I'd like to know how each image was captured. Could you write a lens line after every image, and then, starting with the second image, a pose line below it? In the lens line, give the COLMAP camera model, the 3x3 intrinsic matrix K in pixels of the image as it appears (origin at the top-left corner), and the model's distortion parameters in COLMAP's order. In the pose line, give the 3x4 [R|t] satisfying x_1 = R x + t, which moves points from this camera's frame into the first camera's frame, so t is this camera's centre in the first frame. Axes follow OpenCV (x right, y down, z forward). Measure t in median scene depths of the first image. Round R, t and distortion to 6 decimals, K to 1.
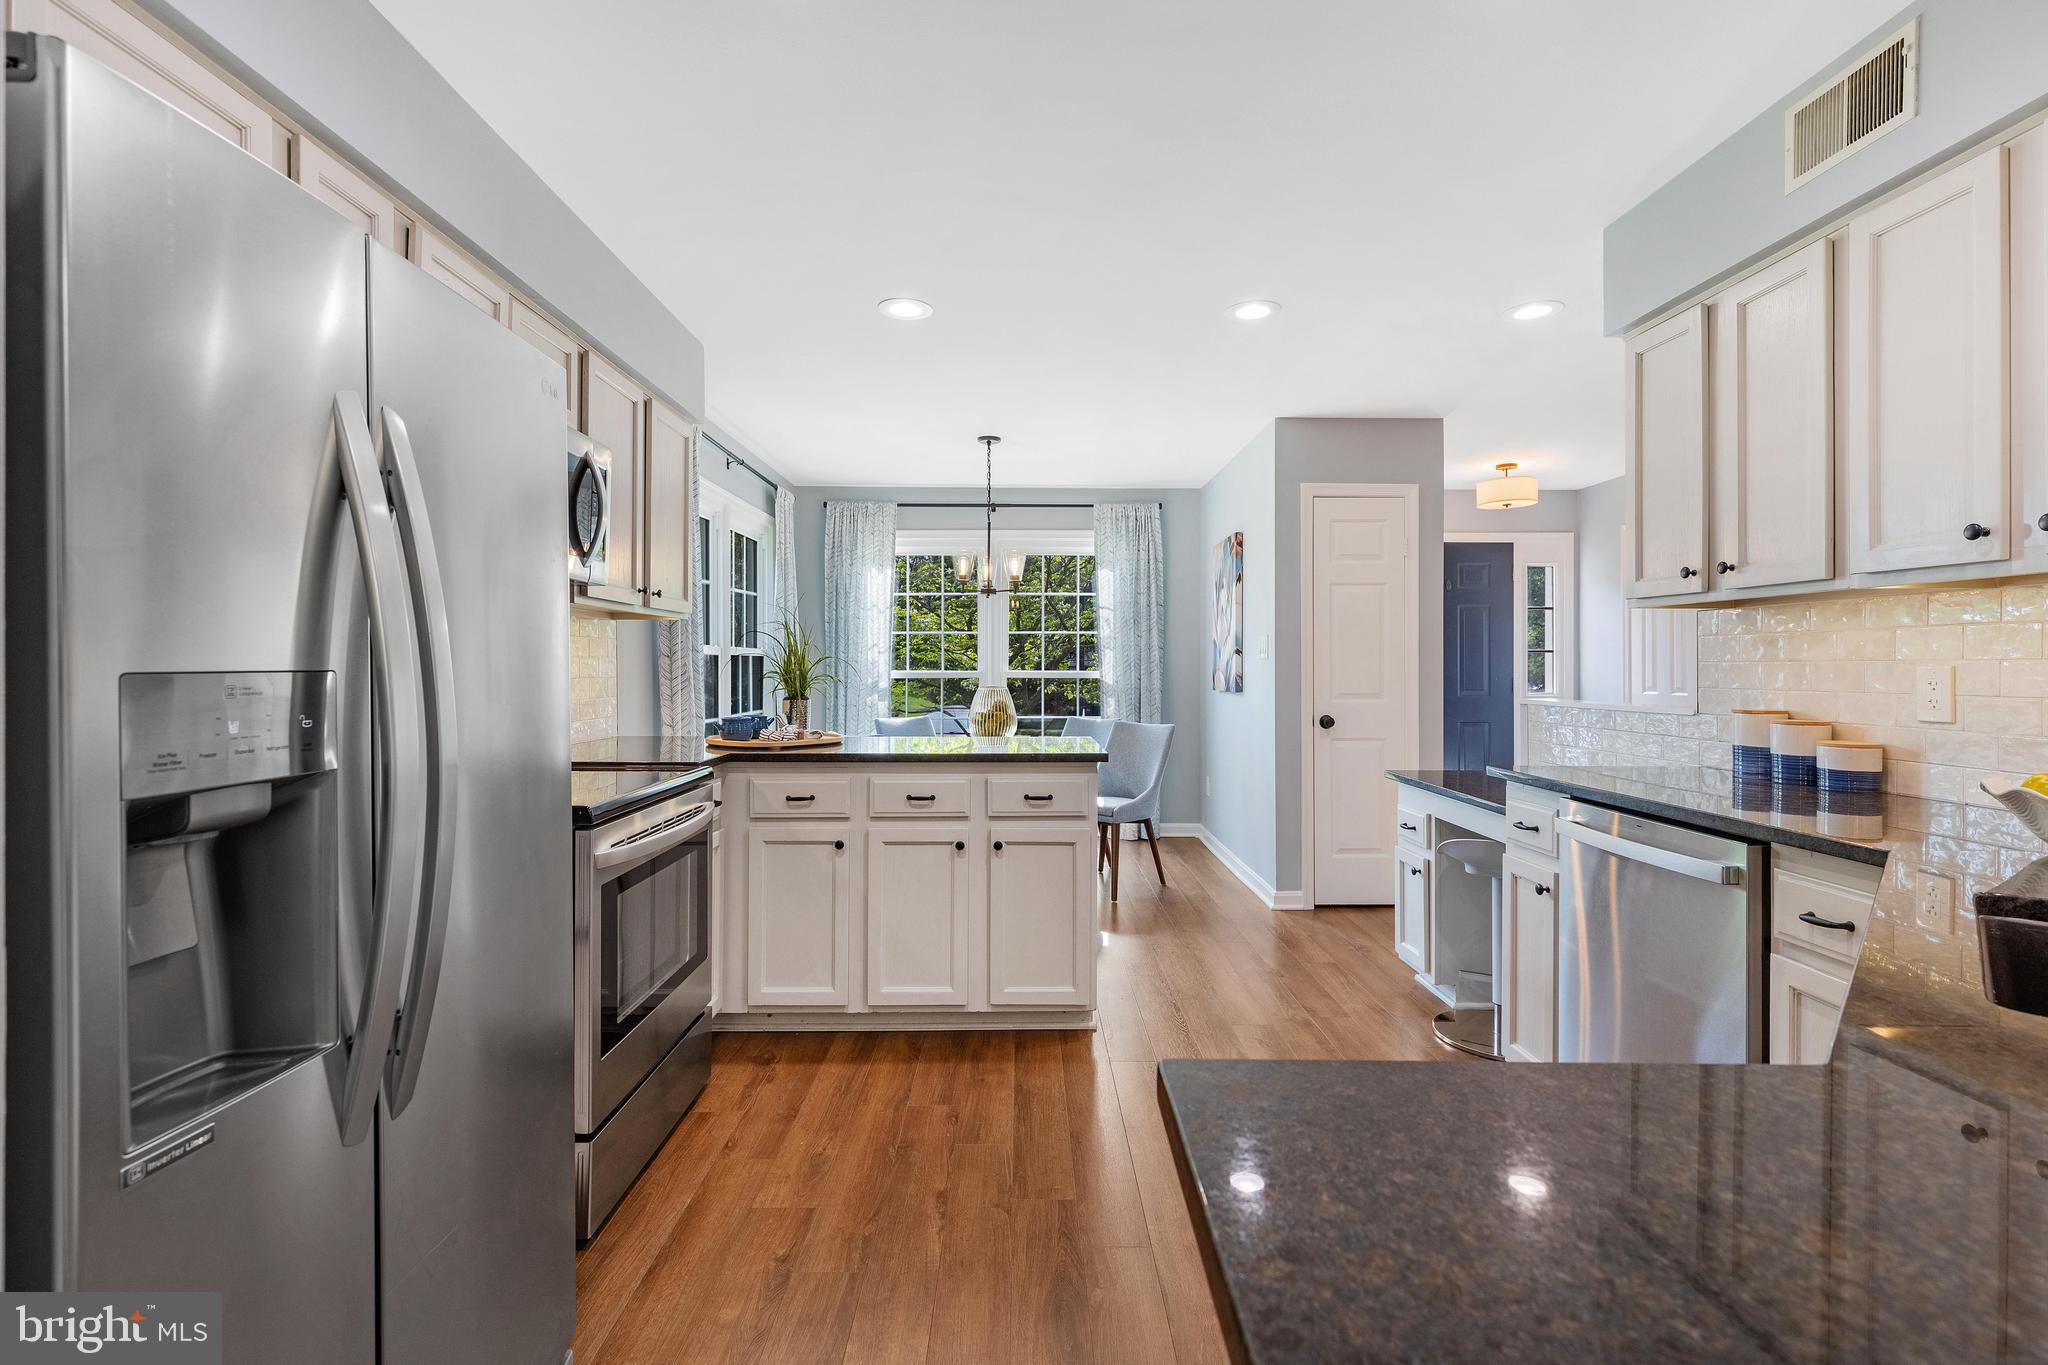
lens RADIAL K [[919.2, 0, 1021.6], [0, 919.2, 673.4], [0, 0, 1]] dist [0.003034, -0.001603]
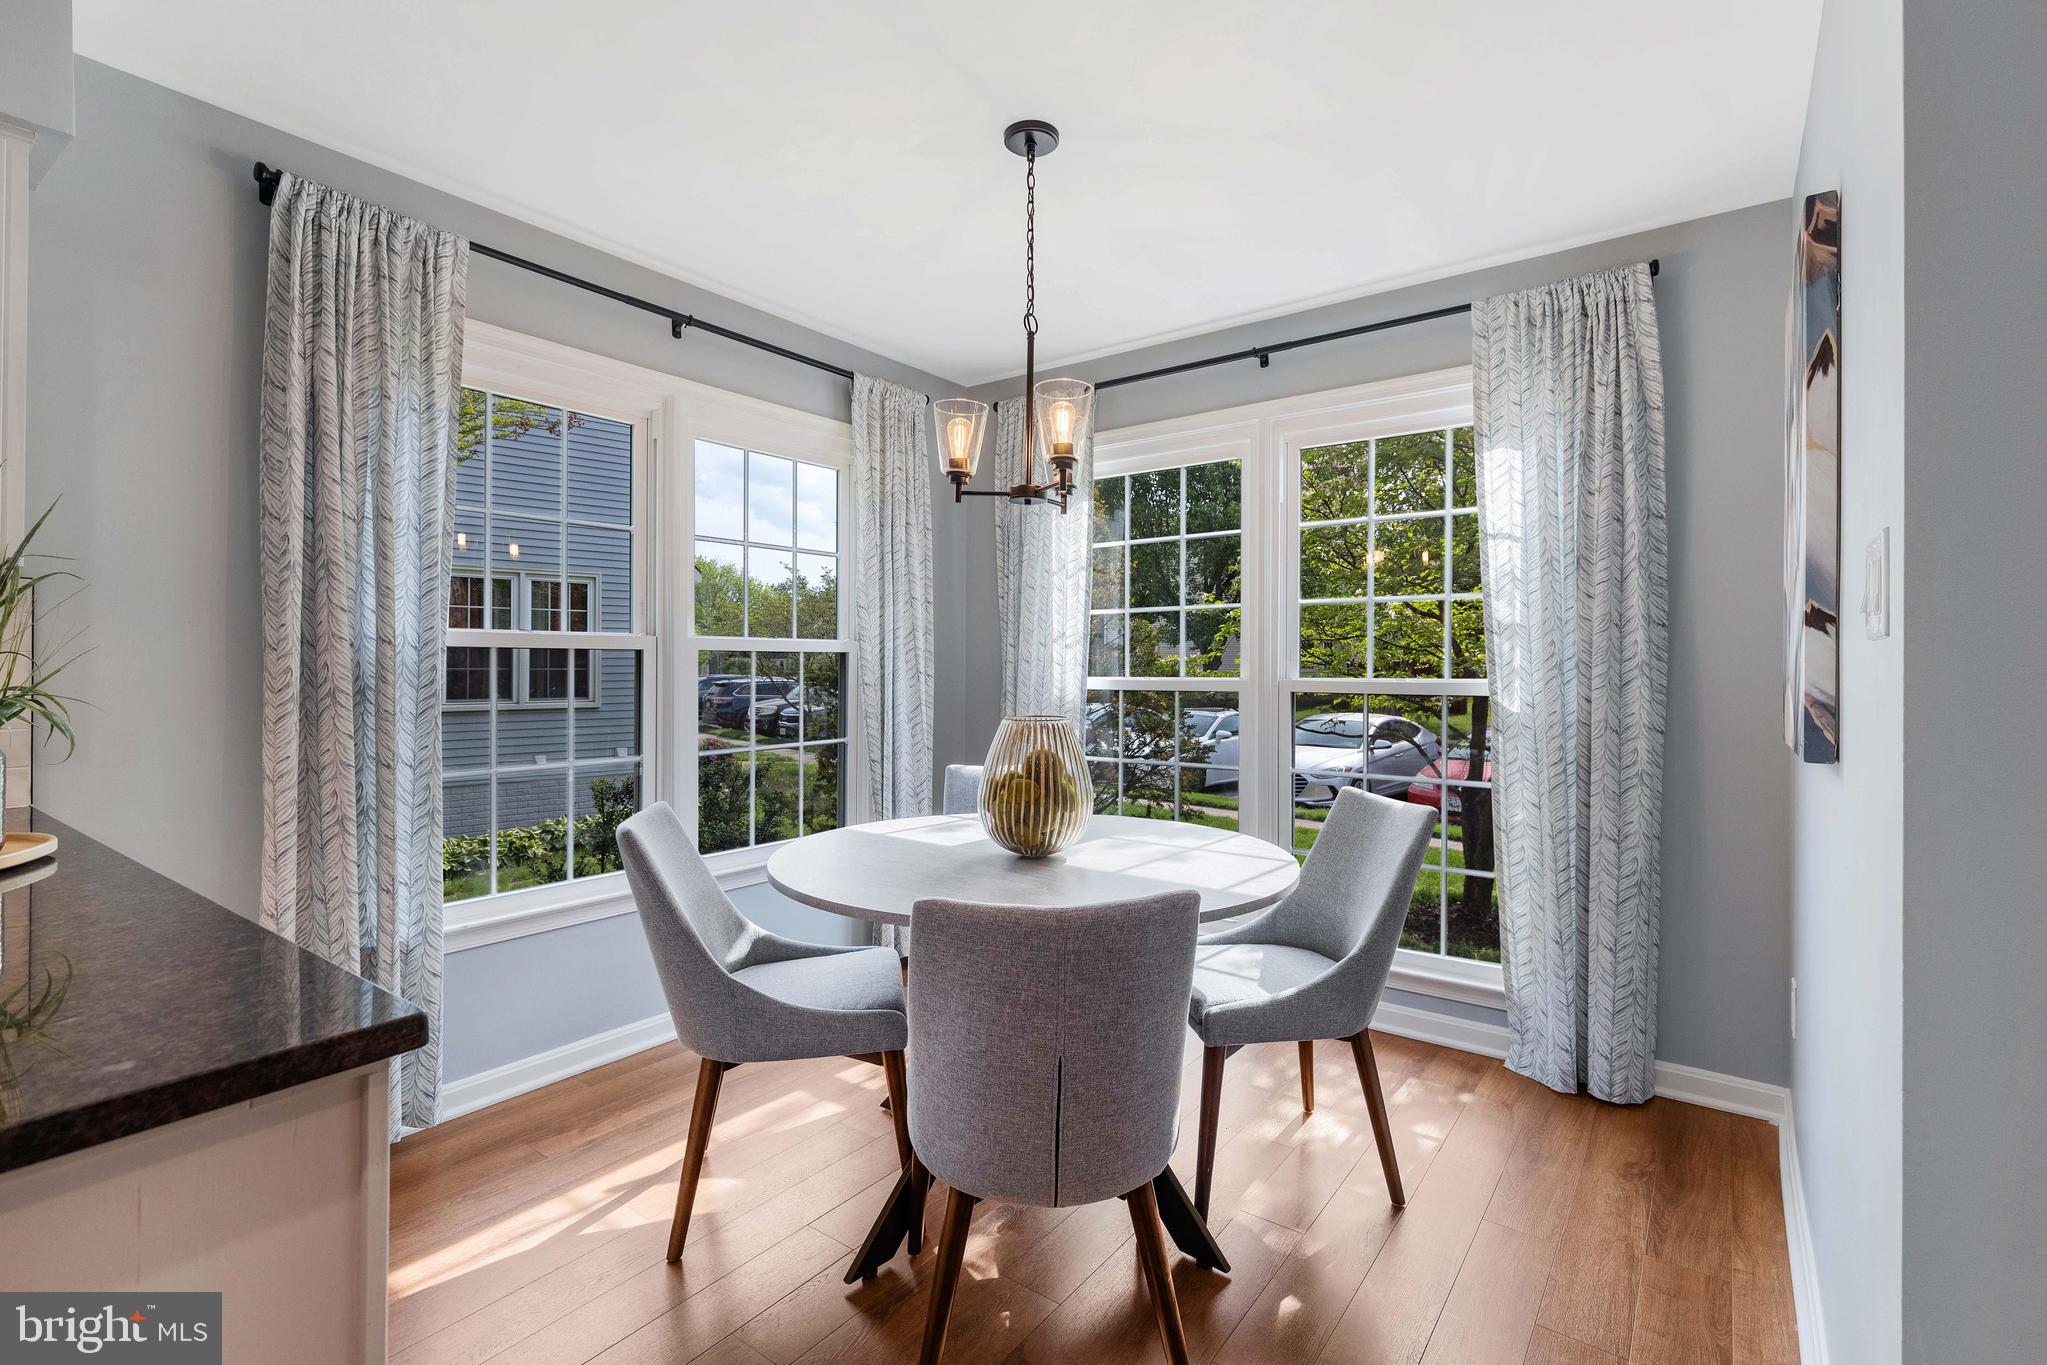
lens RADIAL K [[918.7, 0, 1033.7], [0, 918.7, 673.0], [0, 0, 1]] dist [0.003034, -0.001603]
pose [[0.798831, 0.002780, -0.601549, 0.176363], [-0.006610, 0.999970, -0.004156, -0.002777], [0.601519, 0.007296, 0.798825, 0.520240]]
